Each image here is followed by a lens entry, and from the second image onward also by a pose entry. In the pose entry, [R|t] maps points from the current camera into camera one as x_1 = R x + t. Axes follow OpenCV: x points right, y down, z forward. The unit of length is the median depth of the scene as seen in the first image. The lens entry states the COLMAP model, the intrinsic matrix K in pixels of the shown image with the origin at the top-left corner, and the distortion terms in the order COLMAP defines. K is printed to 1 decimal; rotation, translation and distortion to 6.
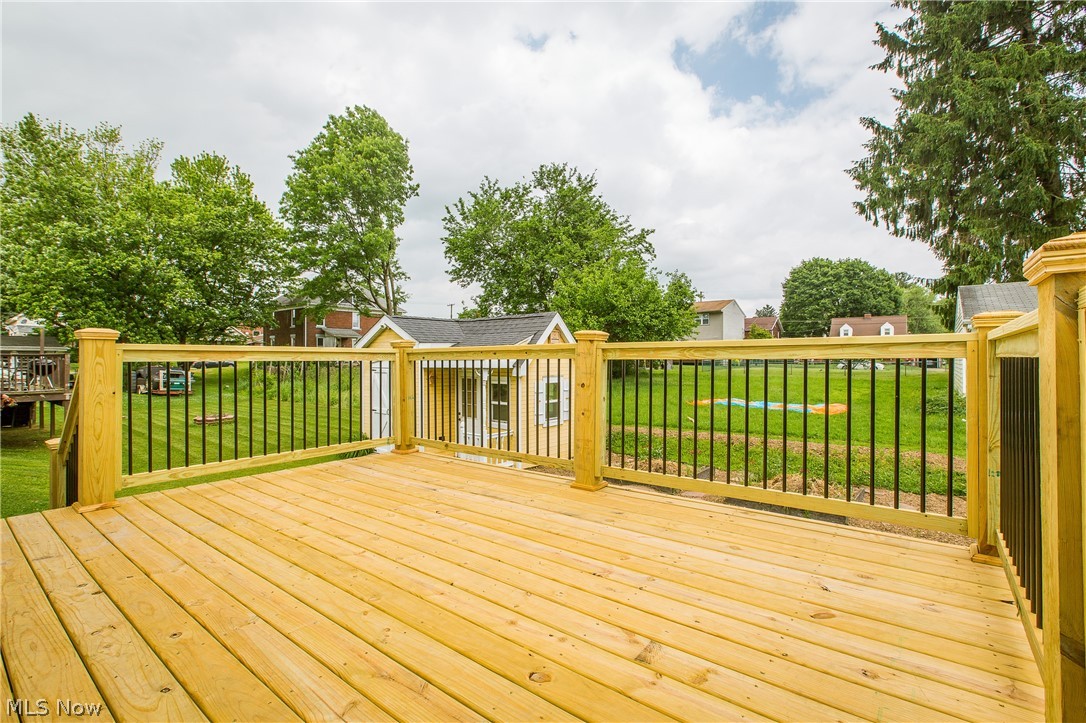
lens RADIAL K [[497.4, 0, 543.0], [0, 497.4, 361.5], [0, 0, 1]] dist [0.001297, 0.000184]
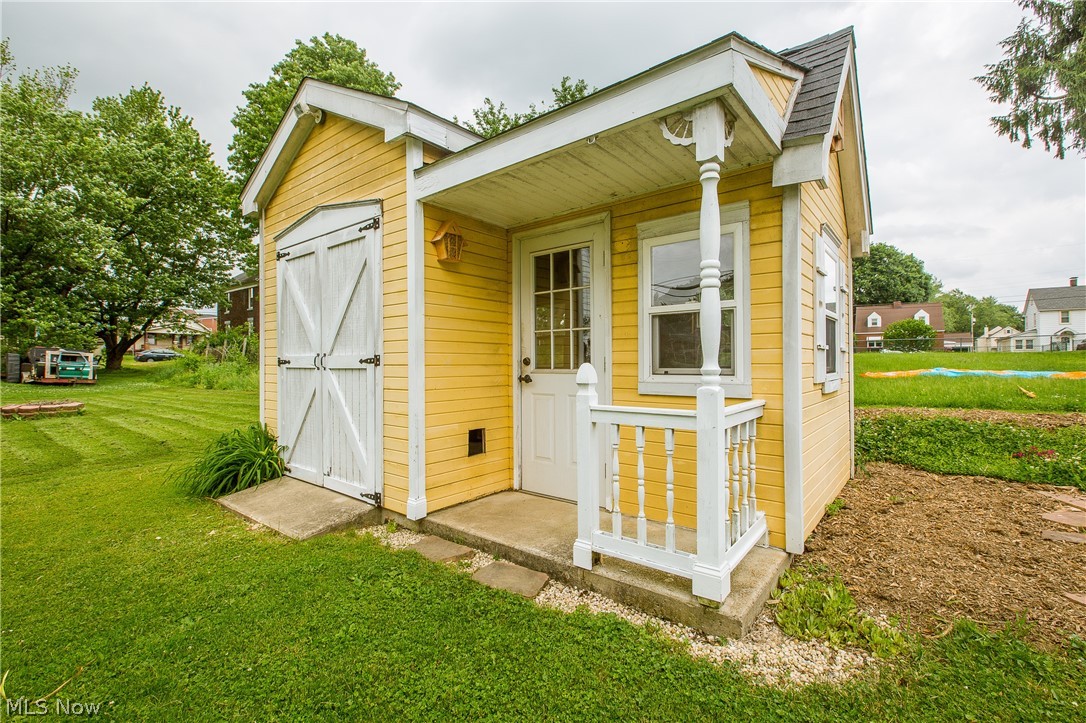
lens RADIAL K [[491.3, 0, 533.7], [0, 491.3, 362.5], [0, 0, 1]] dist [-0.000193, 0.000174]
pose [[0.999886, -0.004418, 0.014420, -0.050201], [0.004470, 0.999984, -0.003579, 0.031622], [-0.014404, 0.003643, 0.999890, 0.207669]]
